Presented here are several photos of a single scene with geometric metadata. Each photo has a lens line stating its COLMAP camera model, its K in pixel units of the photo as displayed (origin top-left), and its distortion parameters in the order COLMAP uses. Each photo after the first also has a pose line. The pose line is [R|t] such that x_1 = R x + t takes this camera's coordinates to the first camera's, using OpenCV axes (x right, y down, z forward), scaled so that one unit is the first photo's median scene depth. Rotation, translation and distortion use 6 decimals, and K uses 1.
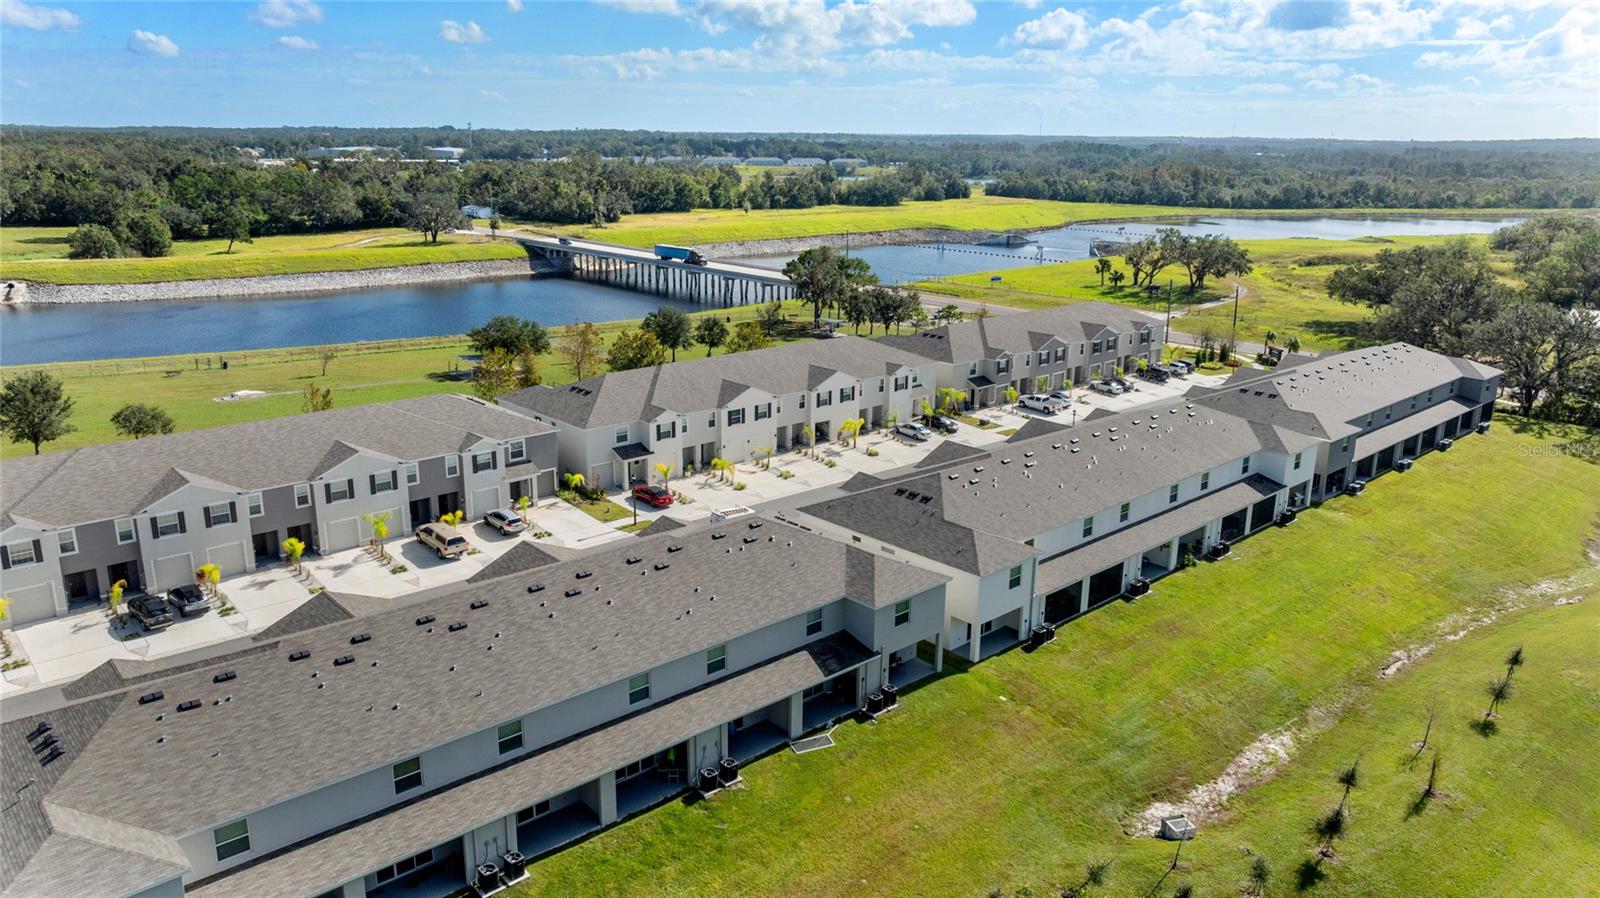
lens RADIAL K [[1122.2, 0, 800.0], [0, 1122.2, 449.0], [0, 0, 1]] dist [-0.009997, 0.001001]
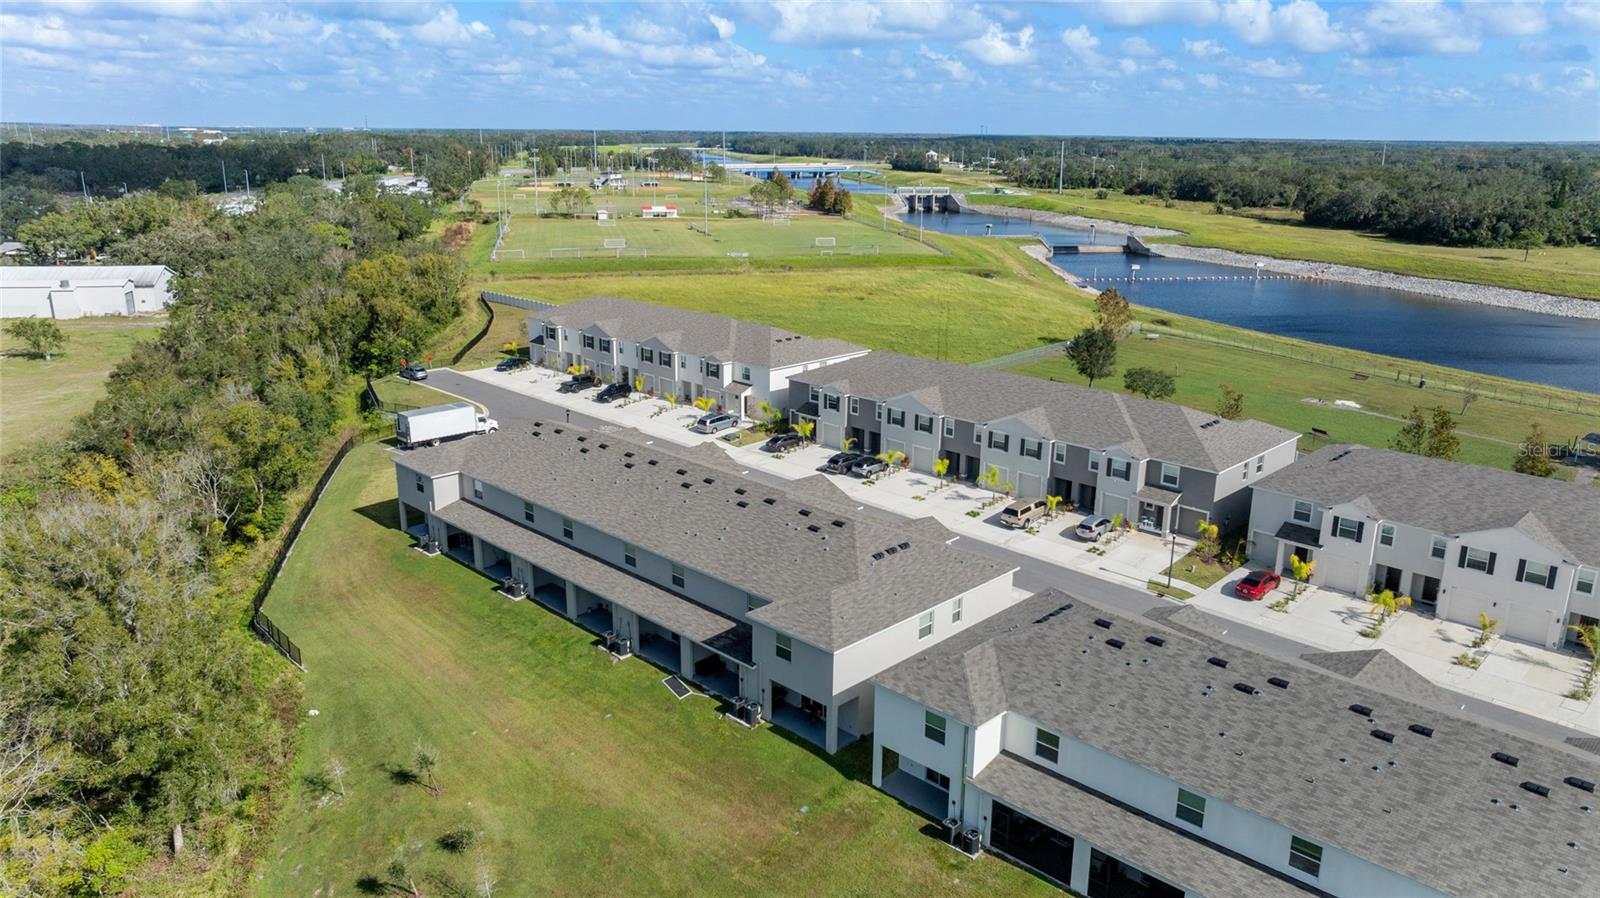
lens RADIAL K [[1122.2, 0, 800.0], [0, 1122.2, 449.0], [0, 0, 1]] dist [-0.009997, 0.001001]
pose [[0.054159, 0.259772, -0.964150, 0.747887], [-0.281055, 0.930496, 0.234917, -0.180894], [0.958162, 0.258257, 0.123405, 0.676278]]
